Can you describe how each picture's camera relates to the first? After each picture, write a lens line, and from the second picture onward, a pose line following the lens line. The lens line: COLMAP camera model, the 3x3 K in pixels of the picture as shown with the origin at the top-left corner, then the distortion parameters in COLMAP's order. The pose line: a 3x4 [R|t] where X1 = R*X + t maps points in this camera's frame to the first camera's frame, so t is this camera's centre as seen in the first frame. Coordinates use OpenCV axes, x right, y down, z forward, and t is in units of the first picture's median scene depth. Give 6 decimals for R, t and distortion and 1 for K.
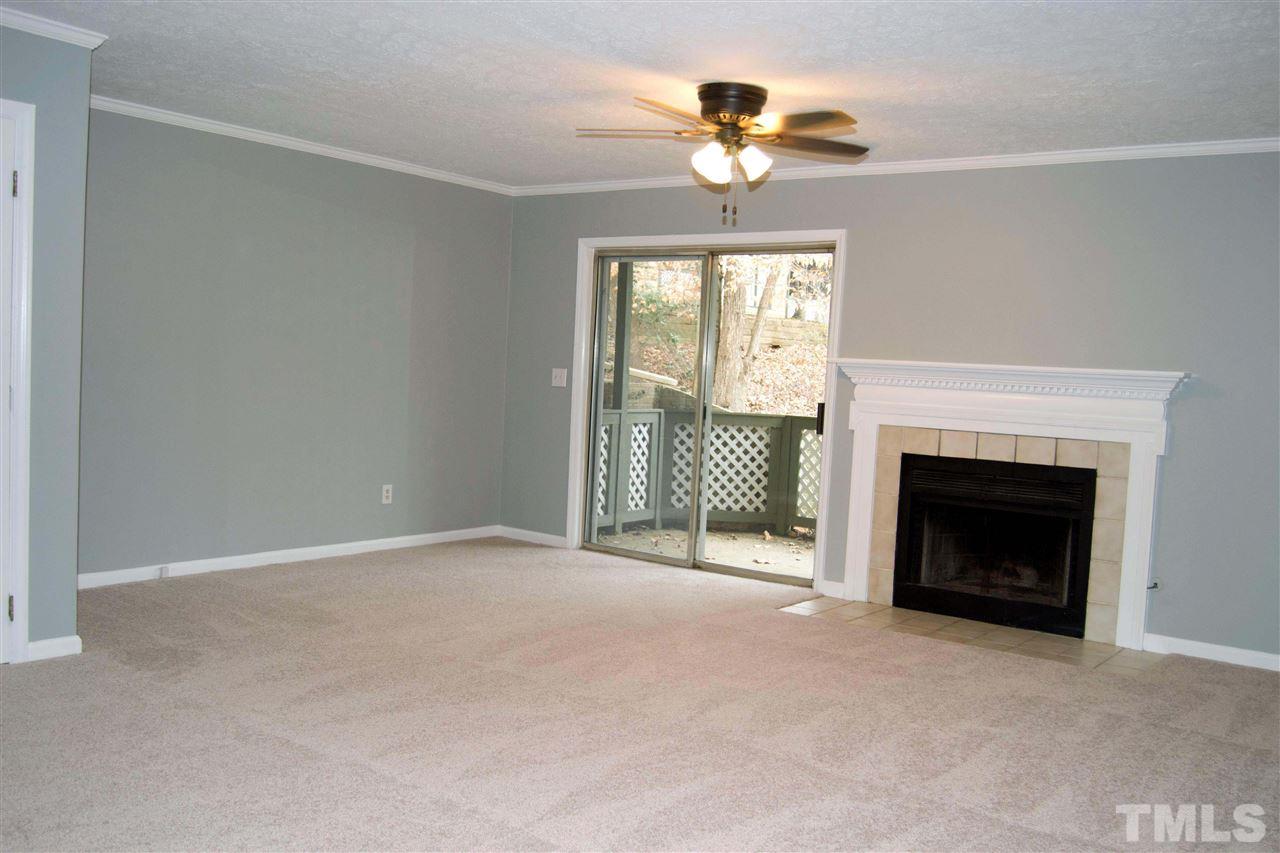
lens RADIAL K [[1103.2, 0, 643.6], [0, 1103.2, 424.8], [0, 0, 1]] dist [-0.038059, -0.001687]
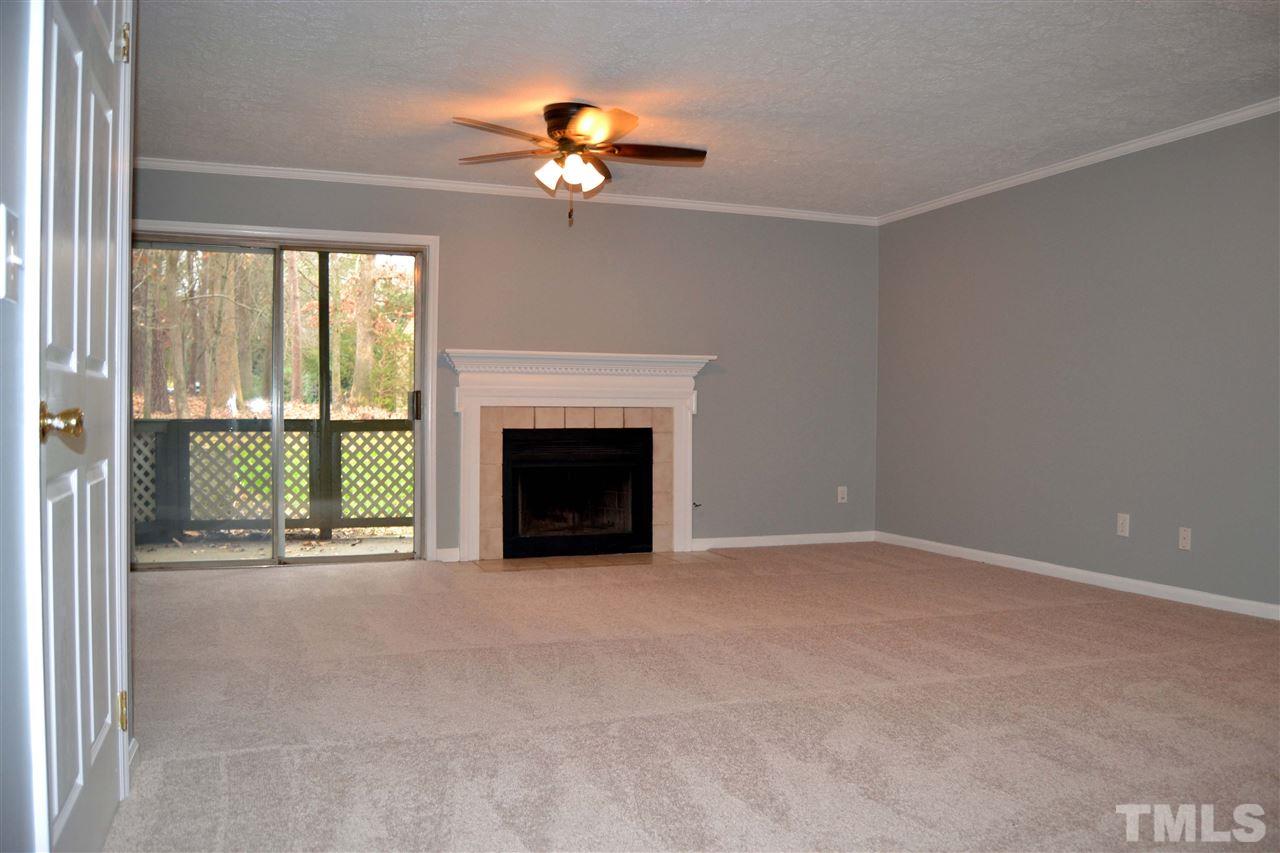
lens RADIAL K [[1037.5, 0, 640.3], [0, 1037.5, 427.5], [0, 0, 1]] dist [-0.089009, 0.039509]
pose [[0.572890, -0.058701, 0.817528, -0.606526], [0.064959, 0.997546, 0.026106, 0.004658], [-0.817054, 0.038150, 0.575297, 0.238717]]
